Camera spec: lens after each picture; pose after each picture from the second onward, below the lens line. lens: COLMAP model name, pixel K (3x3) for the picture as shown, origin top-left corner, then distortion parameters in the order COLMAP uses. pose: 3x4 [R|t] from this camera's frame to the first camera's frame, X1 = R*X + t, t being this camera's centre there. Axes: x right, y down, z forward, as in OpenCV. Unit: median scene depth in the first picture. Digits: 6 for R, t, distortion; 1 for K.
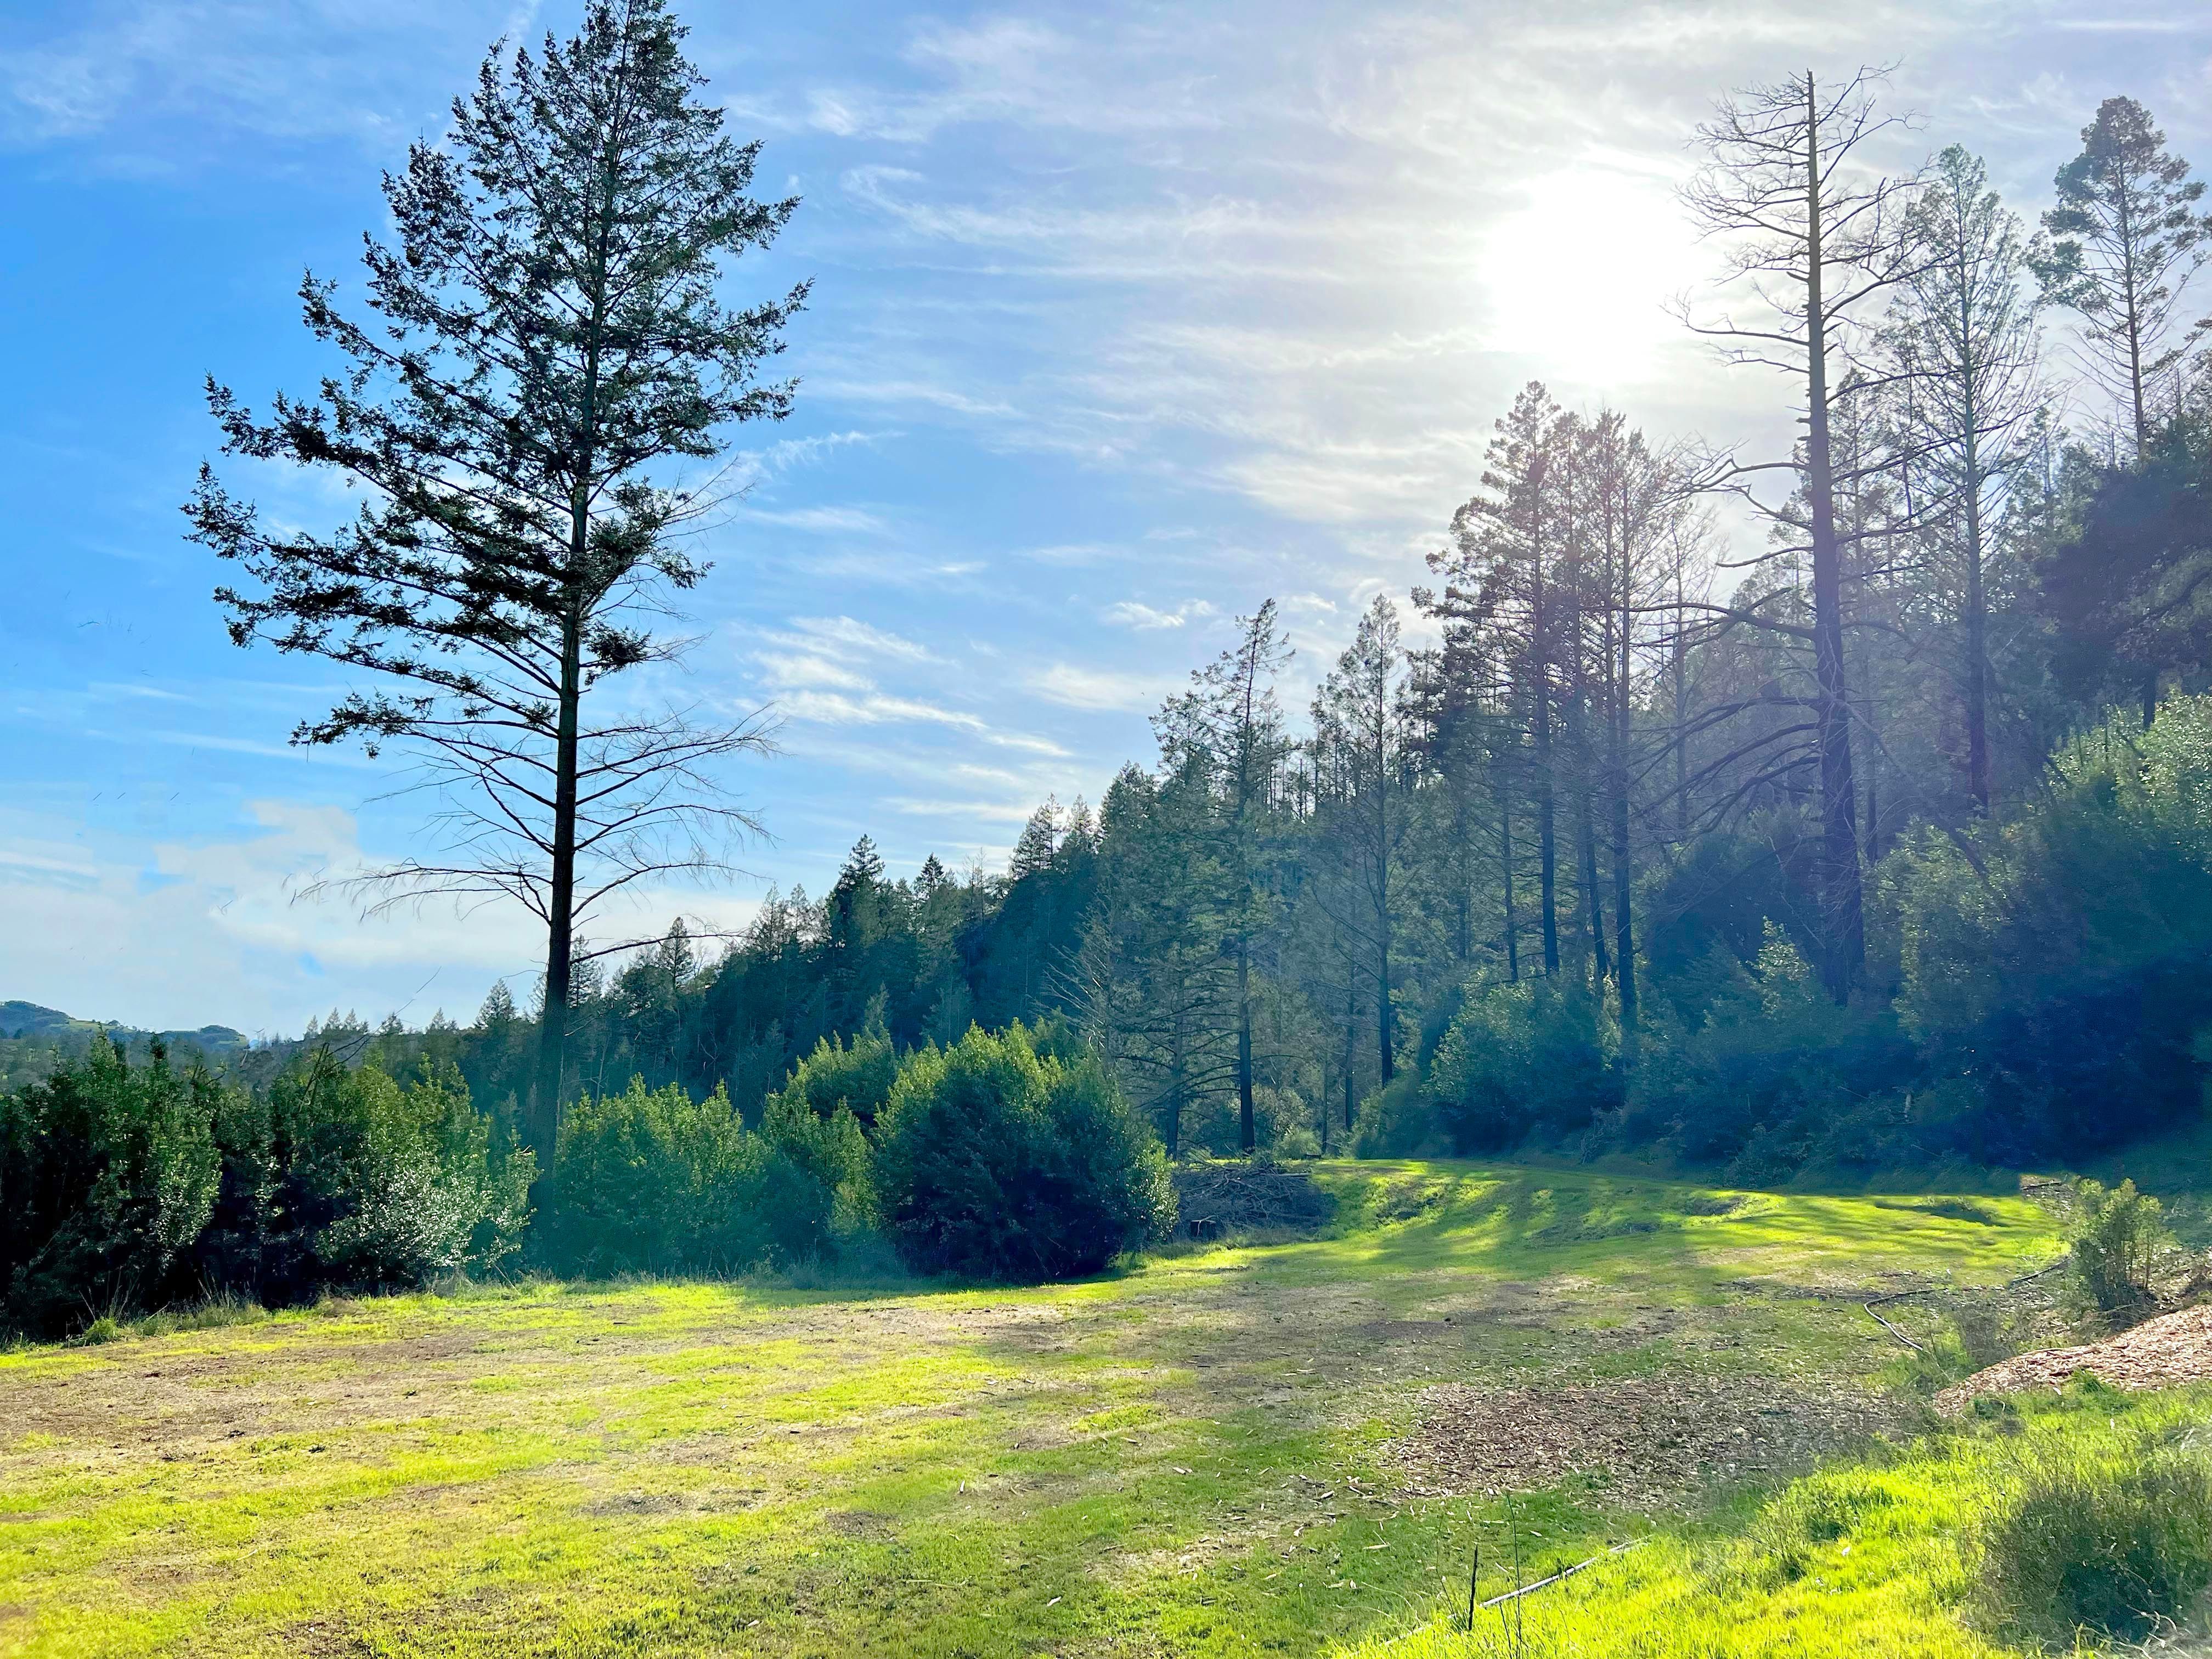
lens RADIAL K [[1499.7, 0, 1106.0], [0, 1499.7, 829.5], [0, 0, 1]] dist [-0.093277, 0.001168]
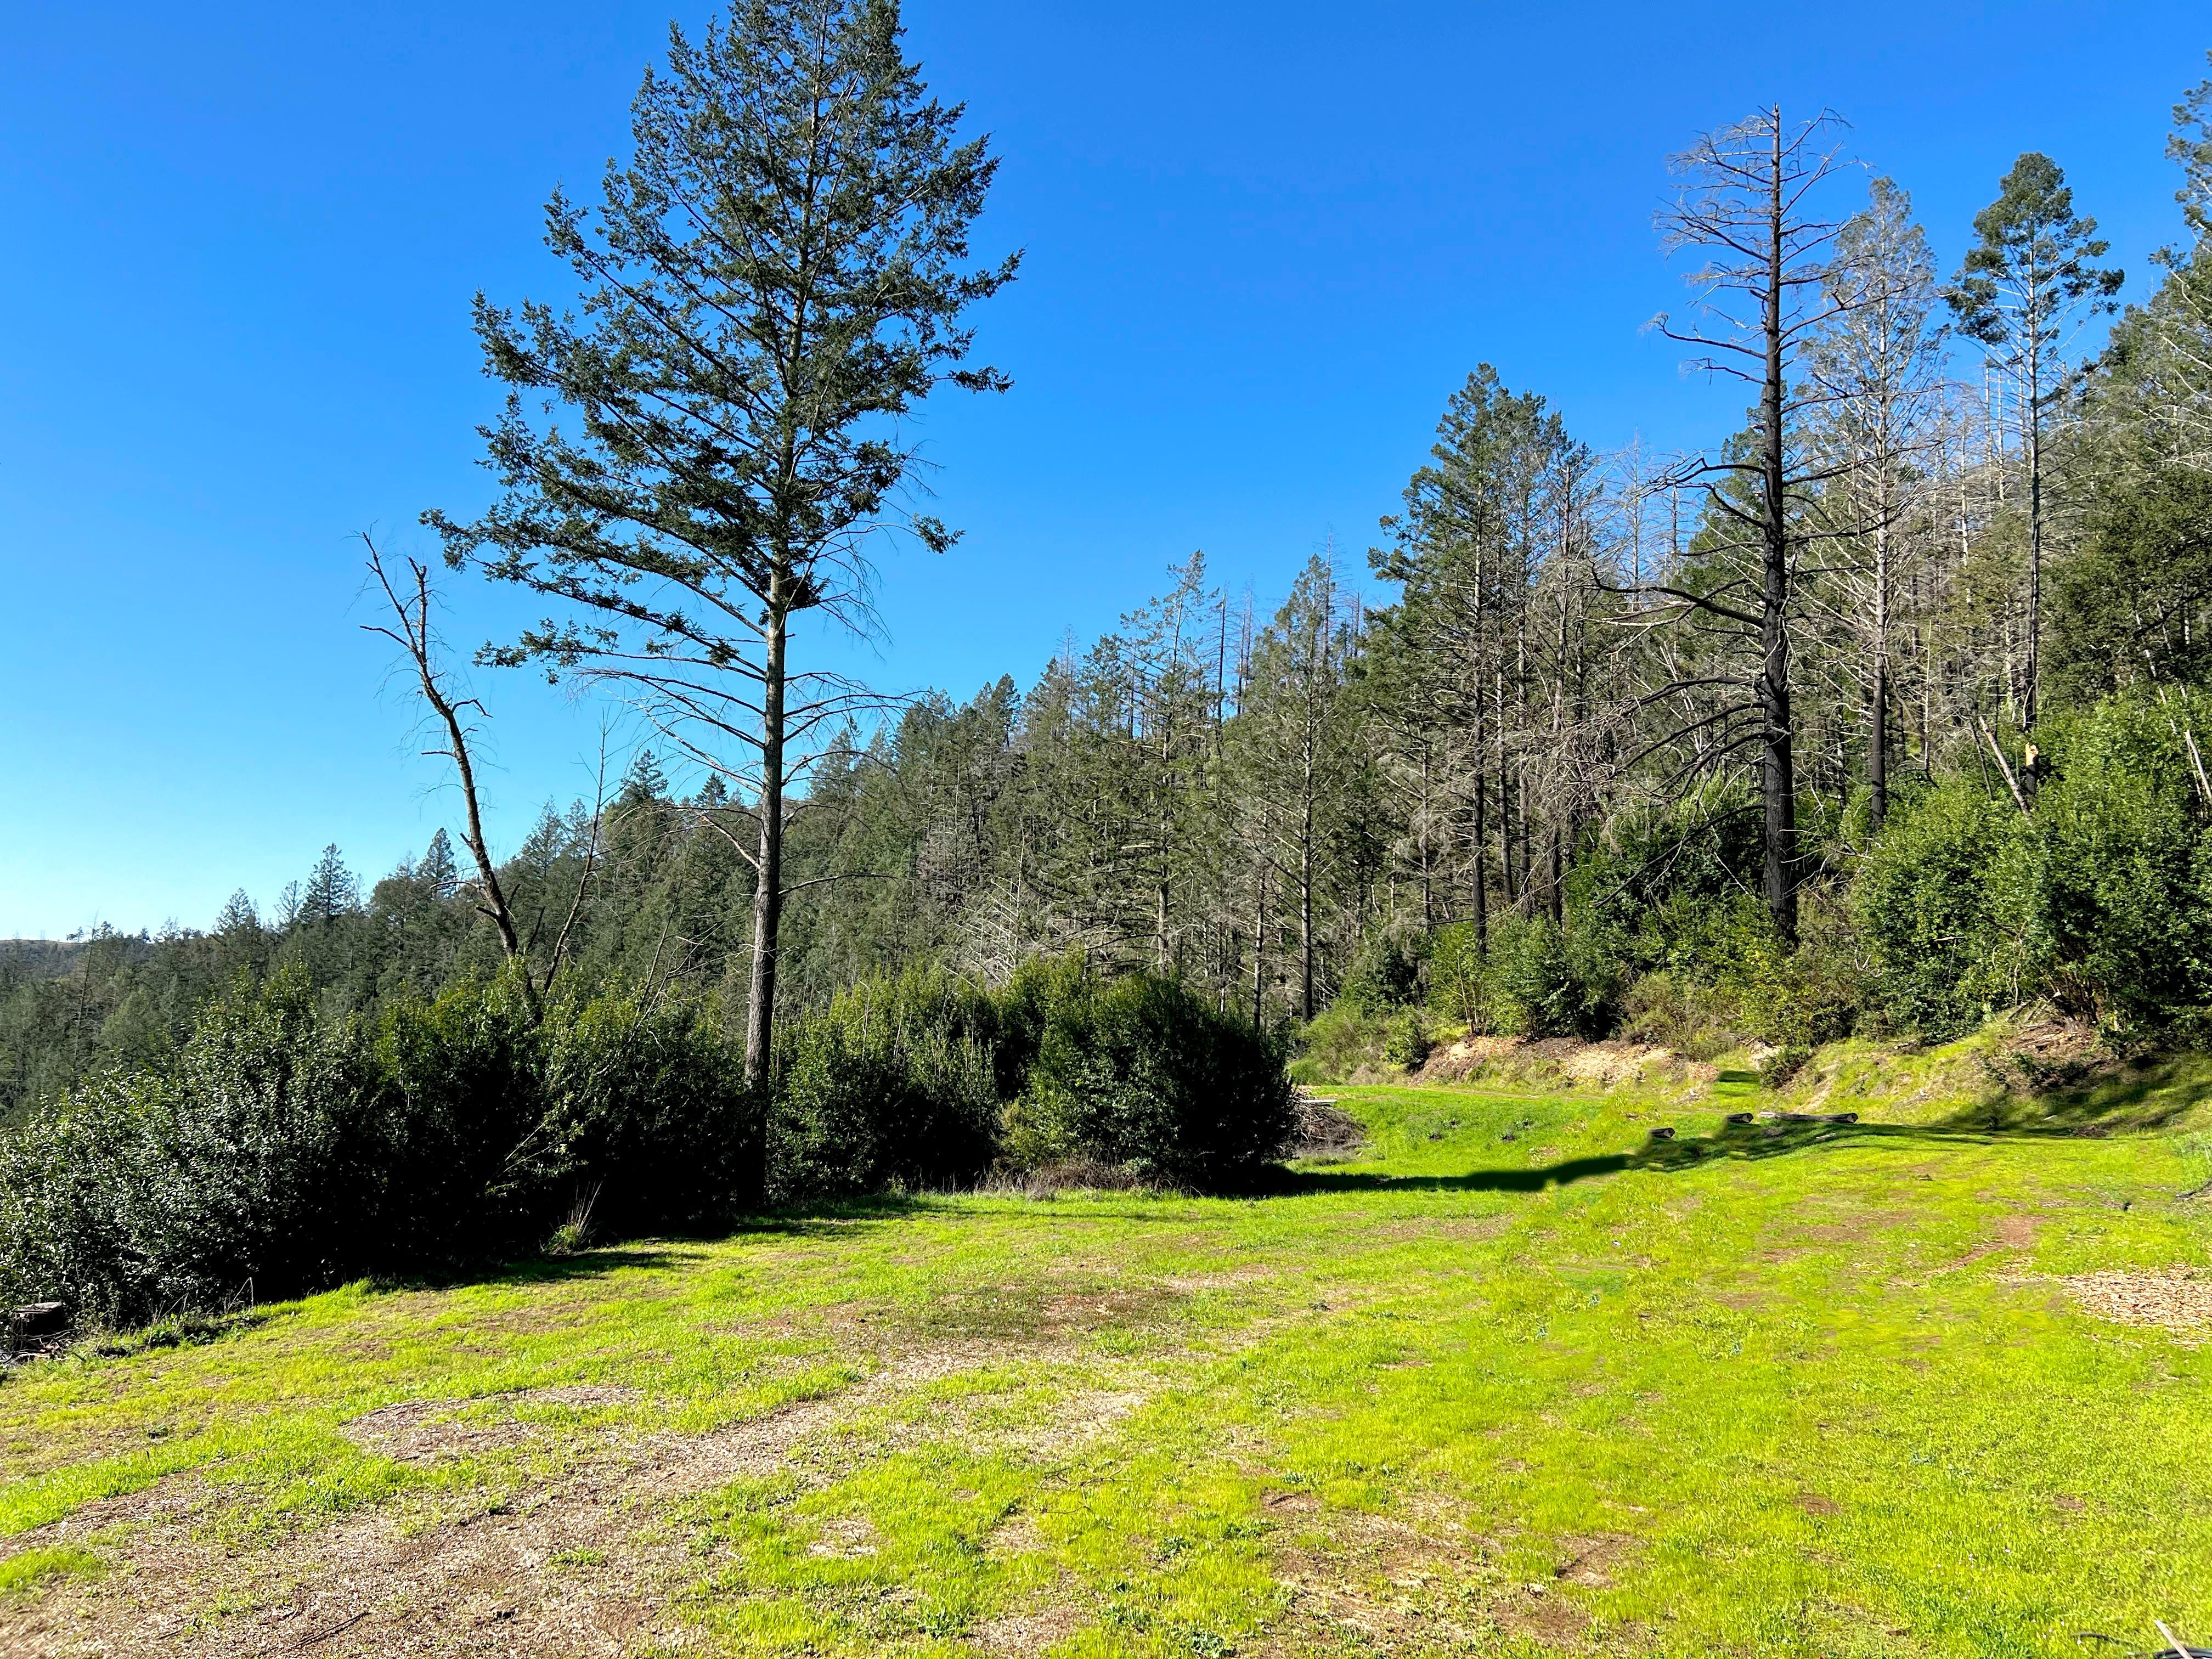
lens RADIAL K [[1485.5, 0, 1106.0], [0, 1485.5, 829.5], [0, 0, 1]] dist [-0.097192, 0.001831]
pose [[0.988429, 0.026896, 0.149282, -0.165329], [-0.034243, 0.998314, 0.046867, -0.006945], [-0.147770, -0.051437, 0.987683, -0.033844]]
